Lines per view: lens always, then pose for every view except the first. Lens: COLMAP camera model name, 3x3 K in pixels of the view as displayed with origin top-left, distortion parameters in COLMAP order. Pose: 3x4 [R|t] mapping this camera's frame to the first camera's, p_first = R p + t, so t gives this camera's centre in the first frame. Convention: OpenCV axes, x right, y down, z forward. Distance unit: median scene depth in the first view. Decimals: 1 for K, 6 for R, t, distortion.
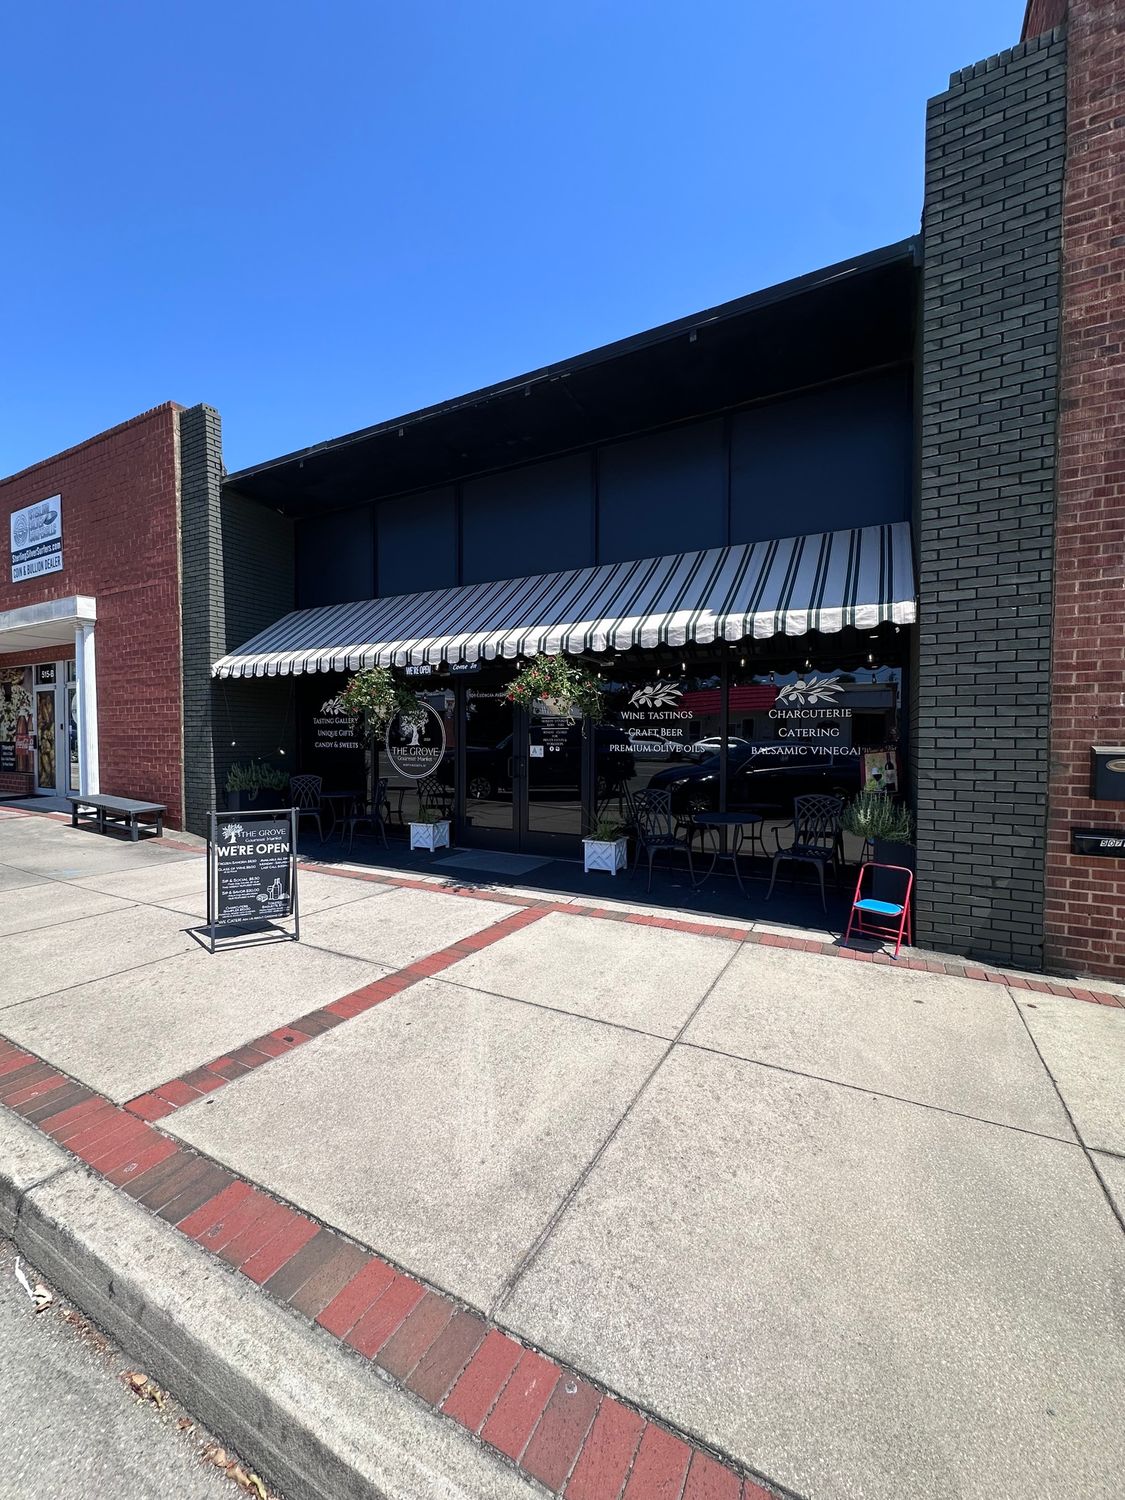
lens RADIAL K [[596.3, 0, 563.3], [0, 596.3, 752.0], [0, 0, 1]] dist [-0.003320, 0.000636]
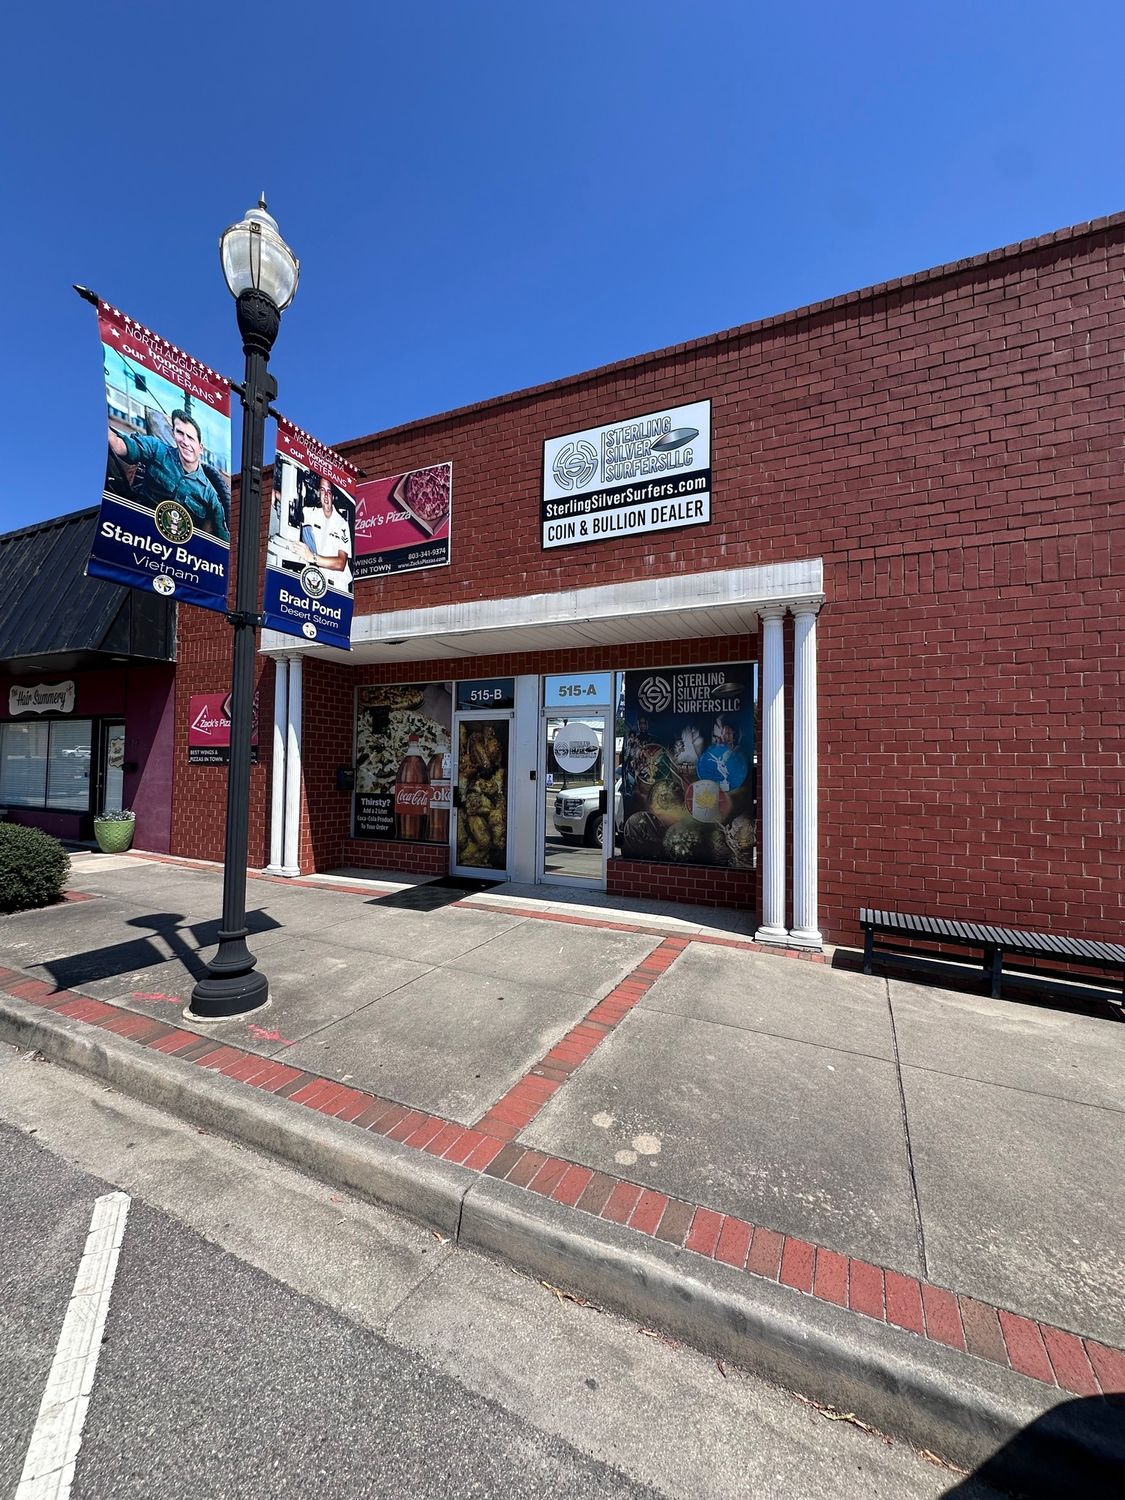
lens RADIAL K [[596.3, 0, 563.3], [0, 596.3, 752.0], [0, 0, 1]] dist [-0.003320, 0.000636]
pose [[0.998657, 0.014296, 0.049807, -2.189028], [-0.011436, 0.998295, -0.057242, -0.080610], [-0.050541, 0.056596, 0.997117, 0.901623]]
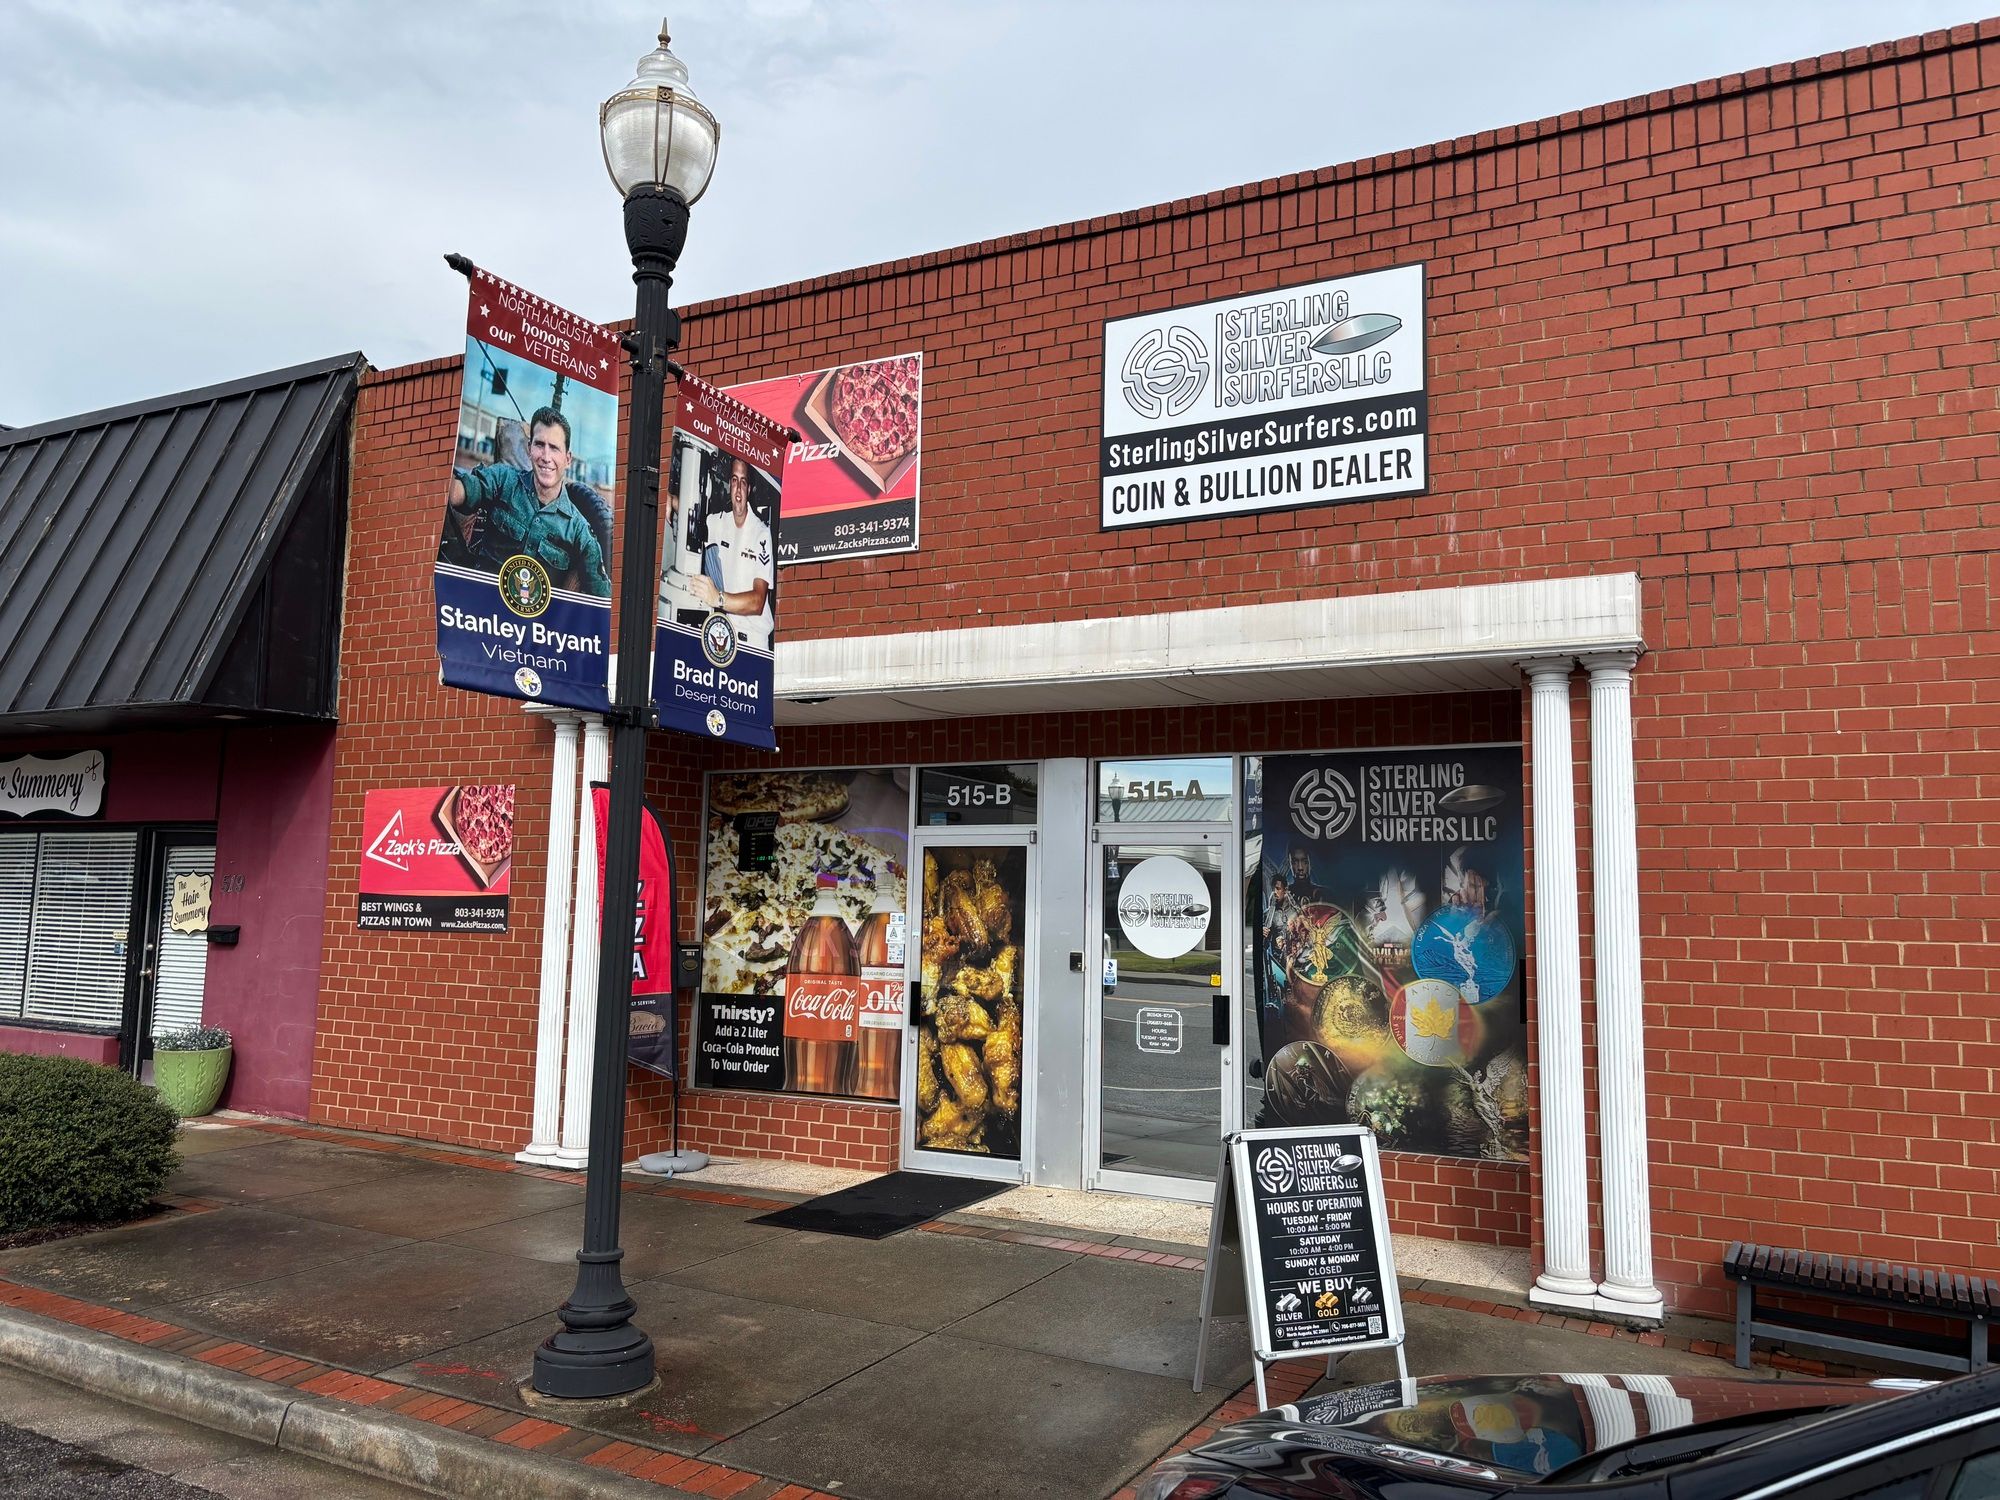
lens RADIAL K [[1506.9, 0, 1014.1], [0, 1506.9, 737.7], [0, 0, 1]] dist [0.099920, -0.174541]
pose [[0.999838, 0.017233, -0.005227, -2.271683], [-0.017796, 0.989935, -0.140399, -0.123130], [0.002755, 0.140469, 0.990081, 0.458310]]
